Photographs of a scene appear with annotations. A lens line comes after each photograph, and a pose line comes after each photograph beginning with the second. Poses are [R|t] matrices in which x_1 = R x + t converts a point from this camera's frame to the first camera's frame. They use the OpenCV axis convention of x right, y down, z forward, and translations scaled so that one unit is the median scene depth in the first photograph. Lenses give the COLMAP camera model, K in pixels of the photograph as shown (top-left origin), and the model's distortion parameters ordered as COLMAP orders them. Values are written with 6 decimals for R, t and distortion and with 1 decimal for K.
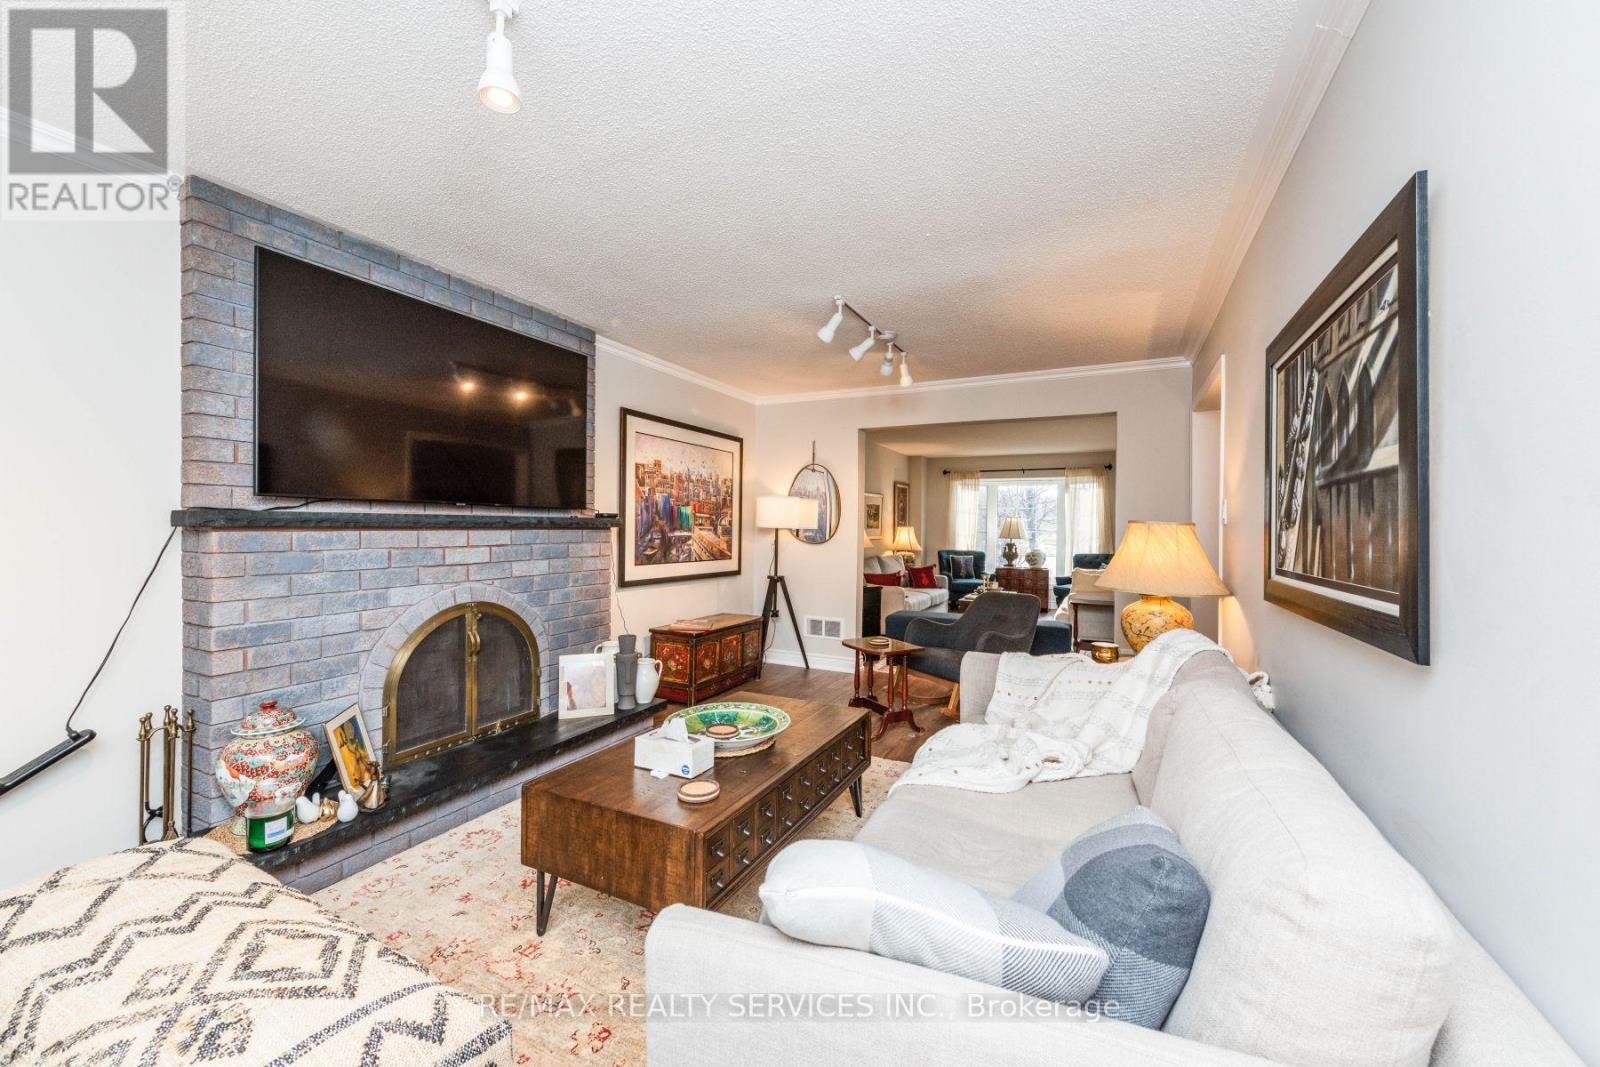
lens RADIAL K [[635.3, 0, 801.4], [0, 635.3, 528.3], [0, 0, 1]] dist [0.011289, -0.001138]
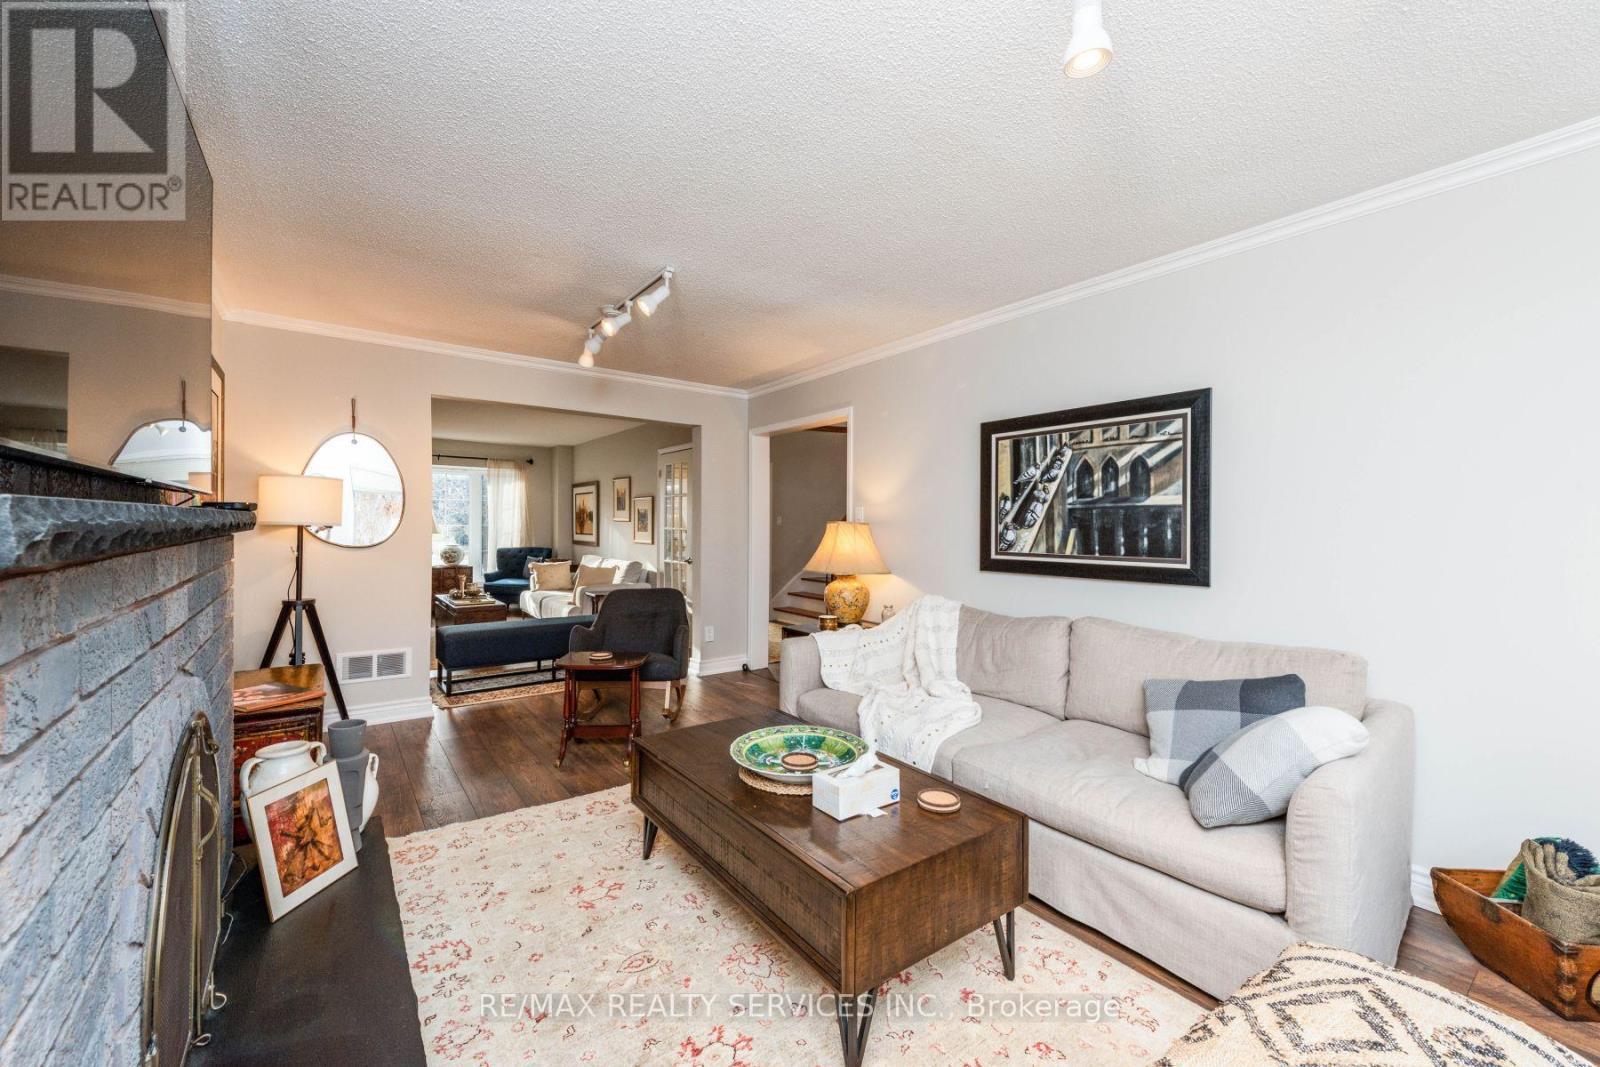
lens RADIAL K [[635.3, 0, 804.5], [0, 635.3, 527.5], [0, 0, 1]] dist [0.011289, -0.001138]
pose [[0.455661, -0.008658, 0.890111, -0.228160], [-0.003088, 0.999931, 0.011308, -0.004625], [-0.890148, -0.007901, 0.455603, 0.148024]]
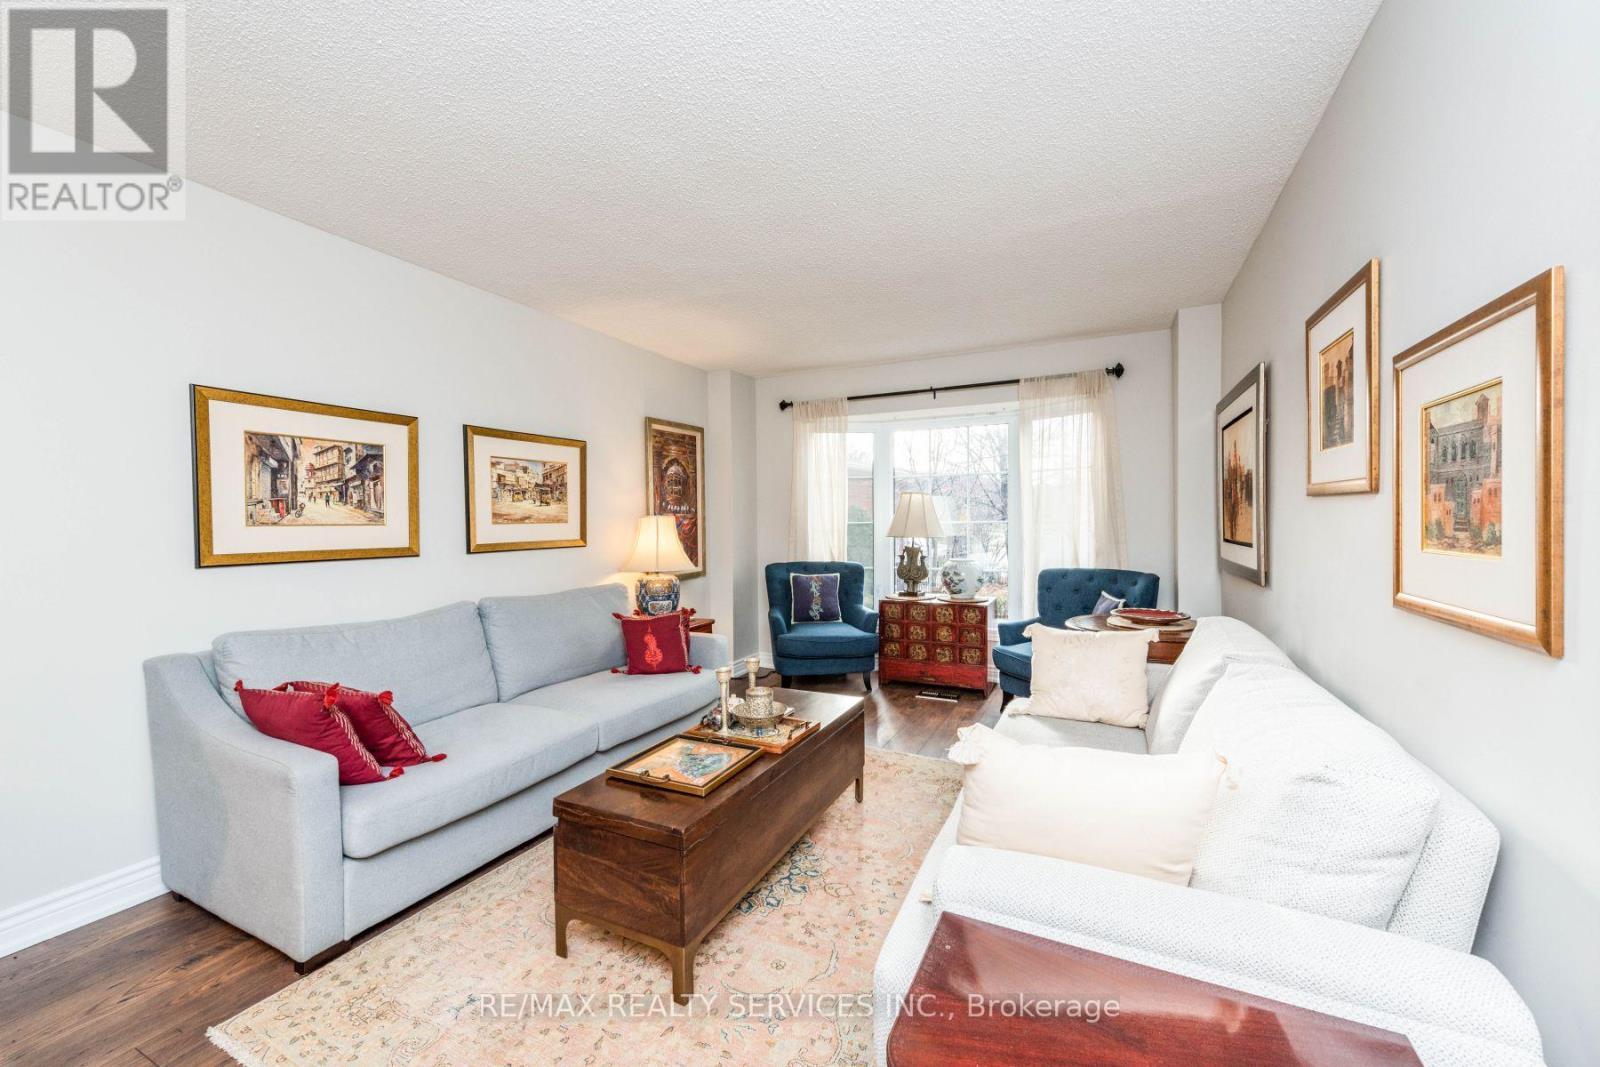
lens RADIAL K [[635.3, 0, 806.8], [0, 635.3, 527.4], [0, 0, 1]] dist [0.011289, -0.001138]
pose [[0.999856, -0.015563, -0.006745, 0.273243], [0.015673, 0.999739, 0.016641, -0.000998], [0.006485, -0.016745, 0.999839, 0.562496]]
